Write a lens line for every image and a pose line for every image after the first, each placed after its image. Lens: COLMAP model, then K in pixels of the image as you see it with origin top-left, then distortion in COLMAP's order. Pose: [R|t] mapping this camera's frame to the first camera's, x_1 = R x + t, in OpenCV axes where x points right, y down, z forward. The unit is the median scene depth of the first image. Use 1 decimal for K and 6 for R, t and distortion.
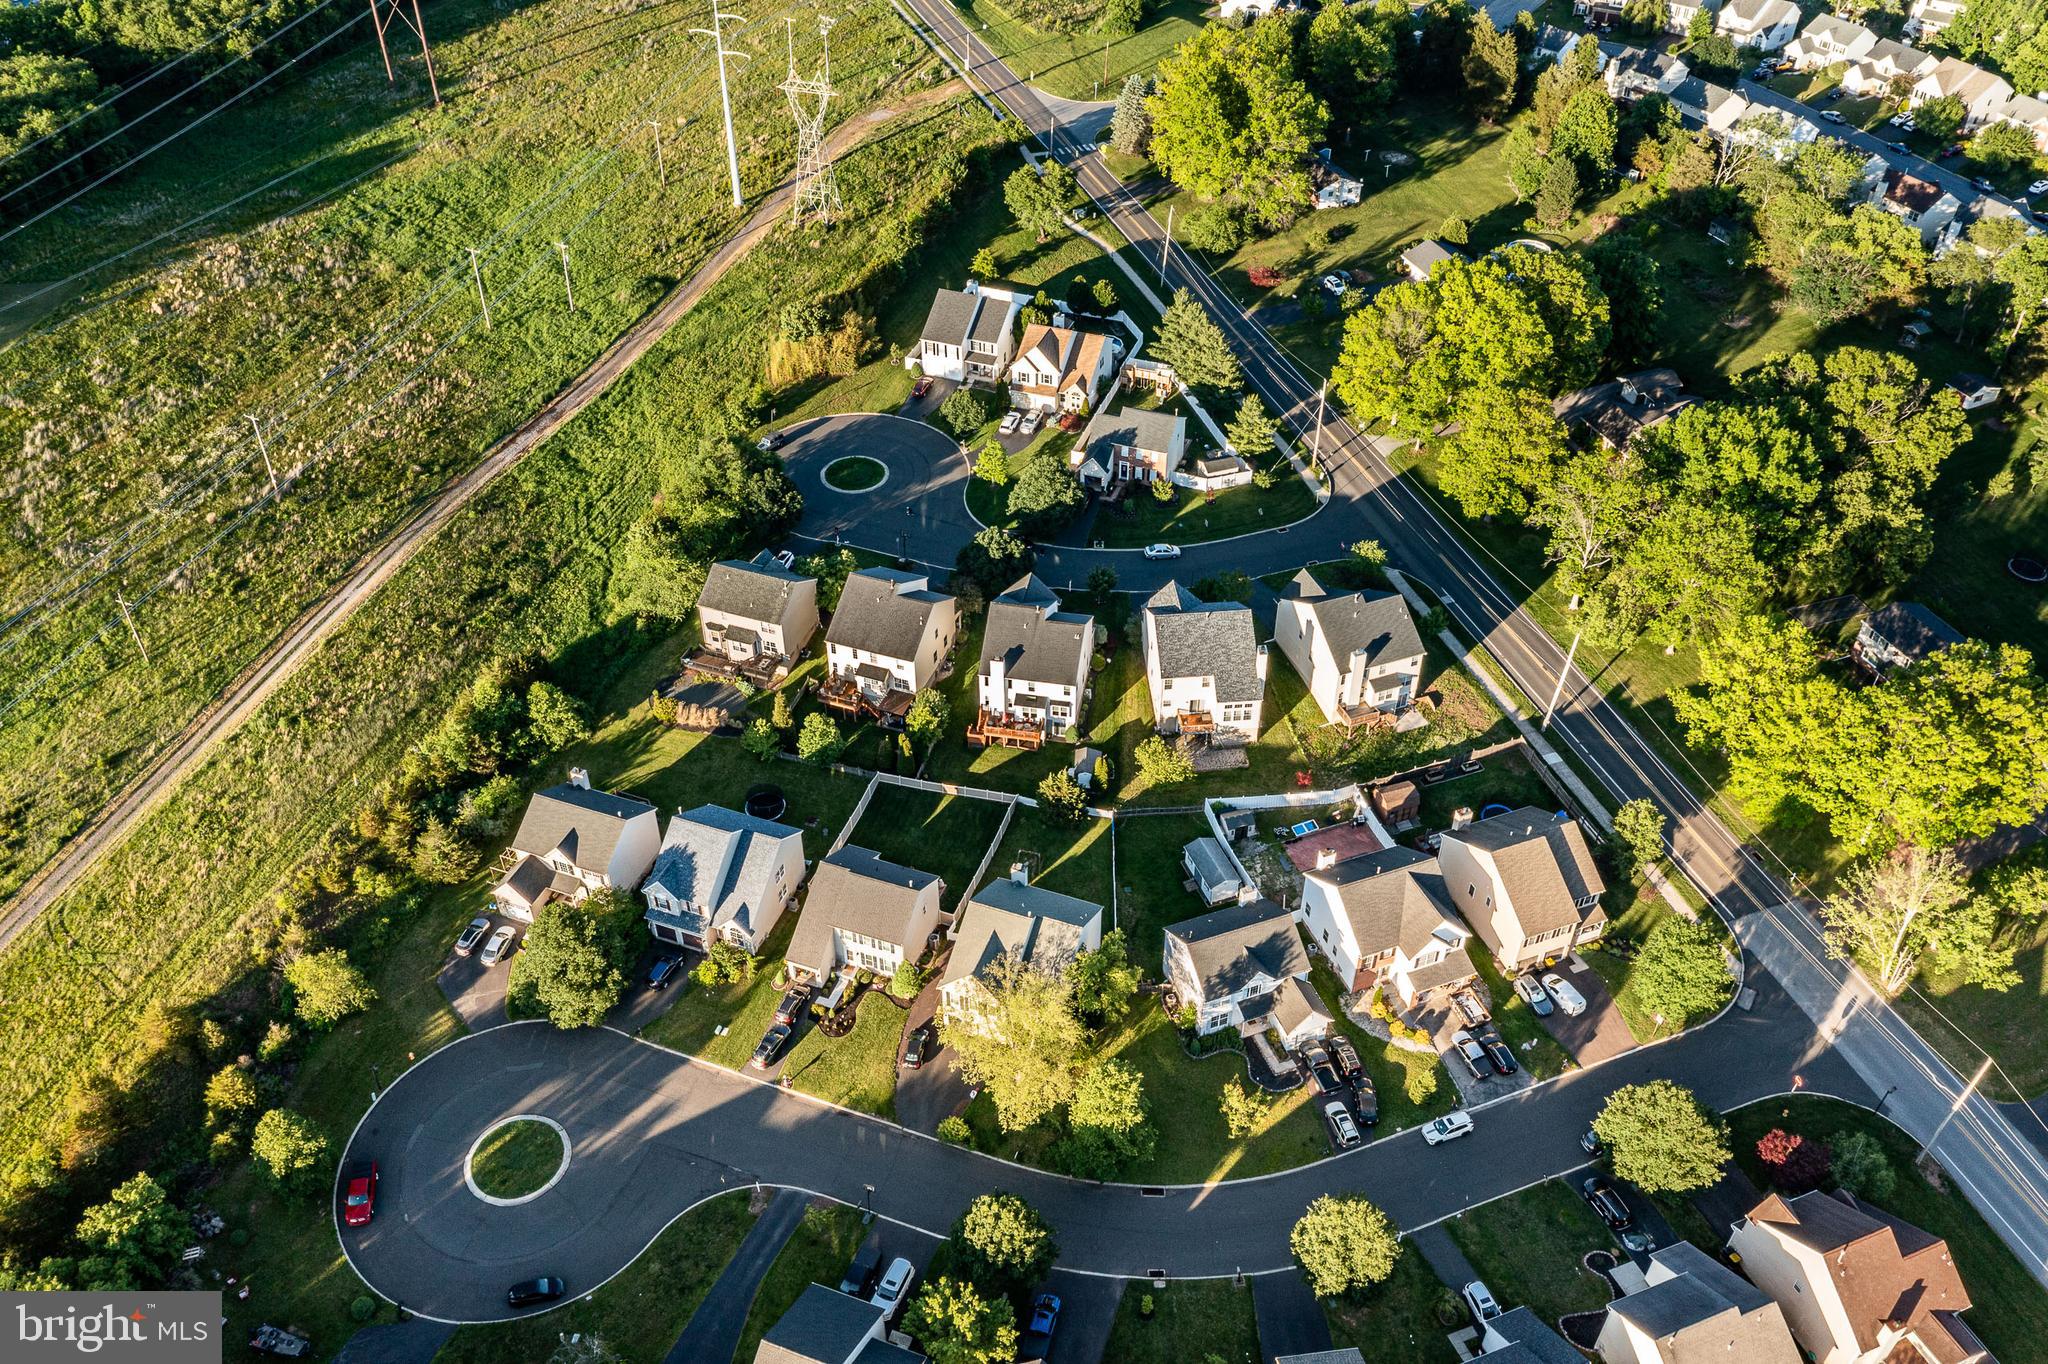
lens RADIAL K [[1635.5, 0, 1020.2], [0, 1635.5, 658.8], [0, 0, 1]] dist [-0.016355, -0.007130]
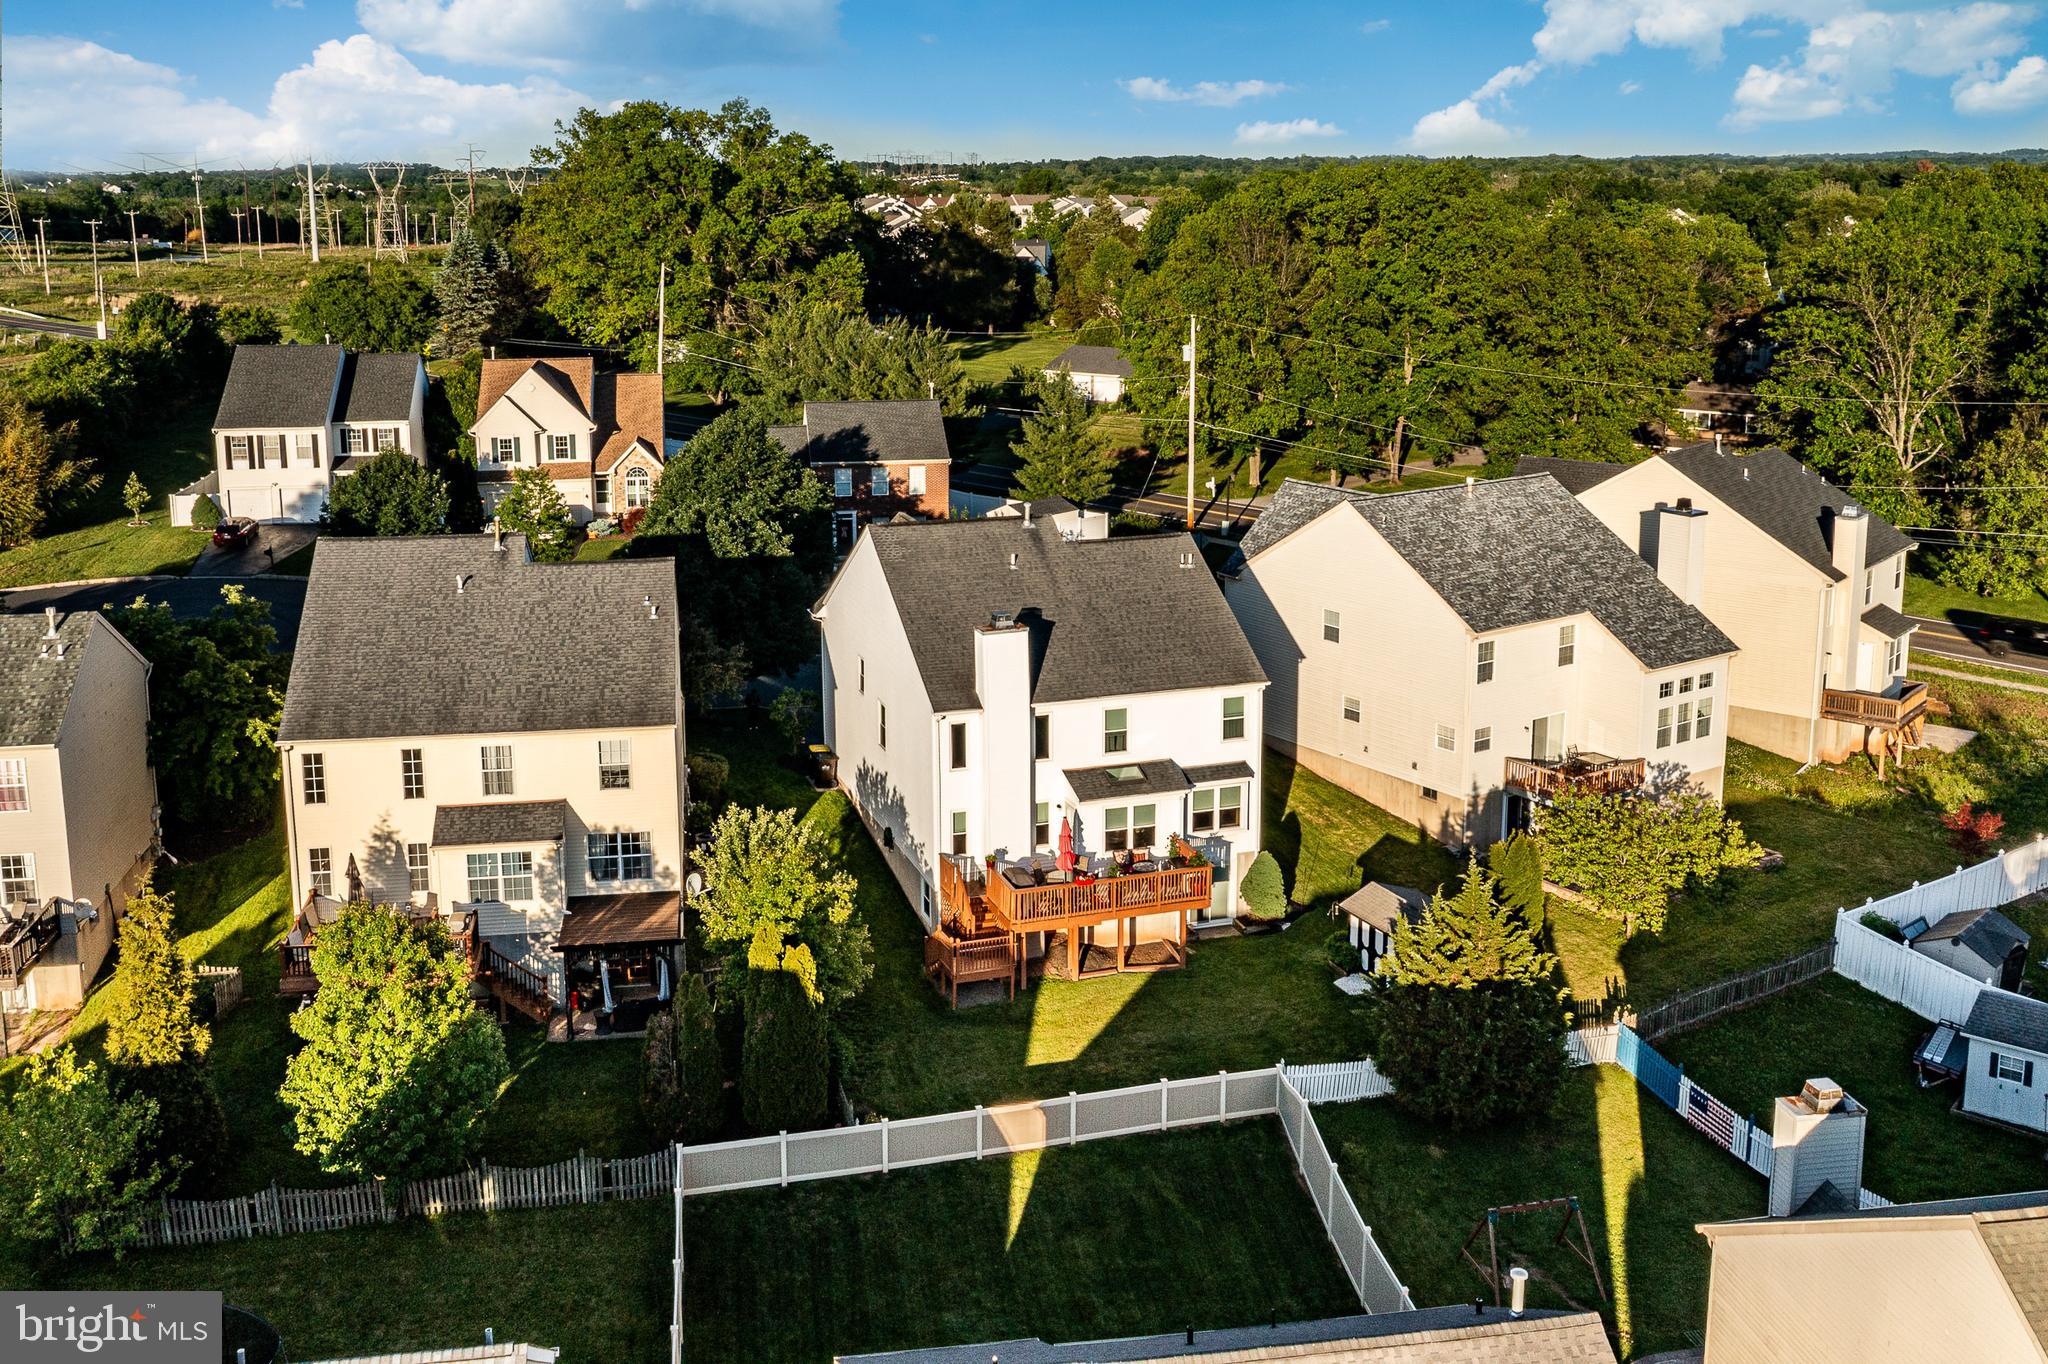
lens RADIAL K [[1959.2, 0, 1020.7], [0, 1959.2, 546.9], [0, 0, 1]] dist [-0.010368, -0.003894]
pose [[0.869083, -0.088721, 0.486645, -0.160599], [0.312579, 0.860979, -0.401259, 0.114775], [-0.383391, 0.500842, 0.775995, 0.704880]]
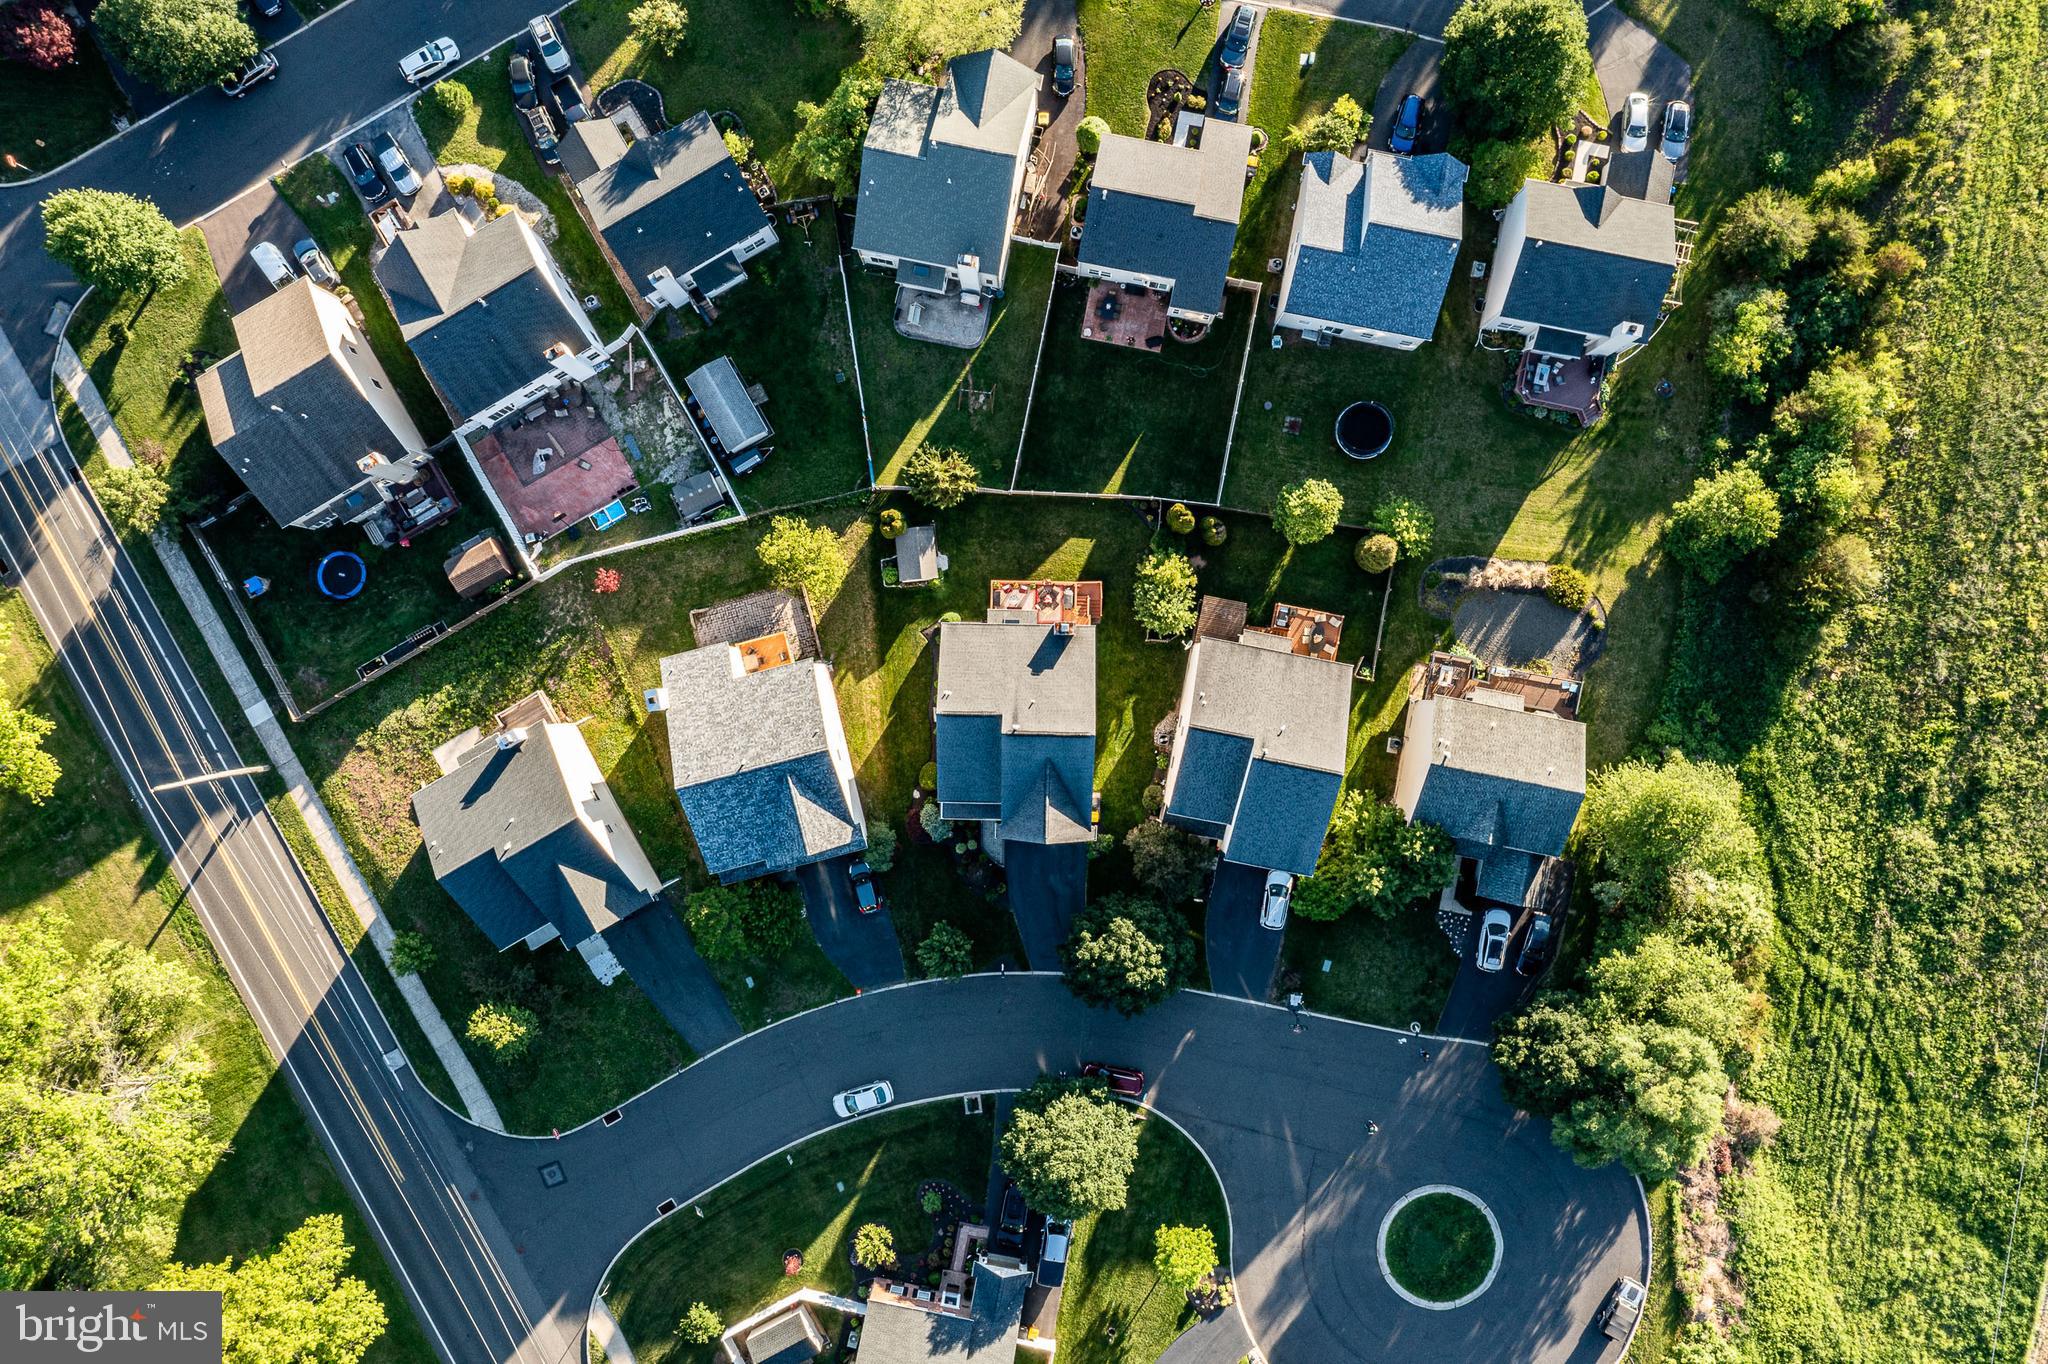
lens RADIAL K [[1635.5, 0, 1020.2], [0, 1635.5, 658.8], [0, 0, 1]] dist [-0.016355, -0.007130]
pose [[-0.985724, 0.167747, 0.014484, -0.003414], [-0.095557, -0.628186, 0.772173, -0.471284], [0.138628, 0.759765, 0.635247, 0.574763]]
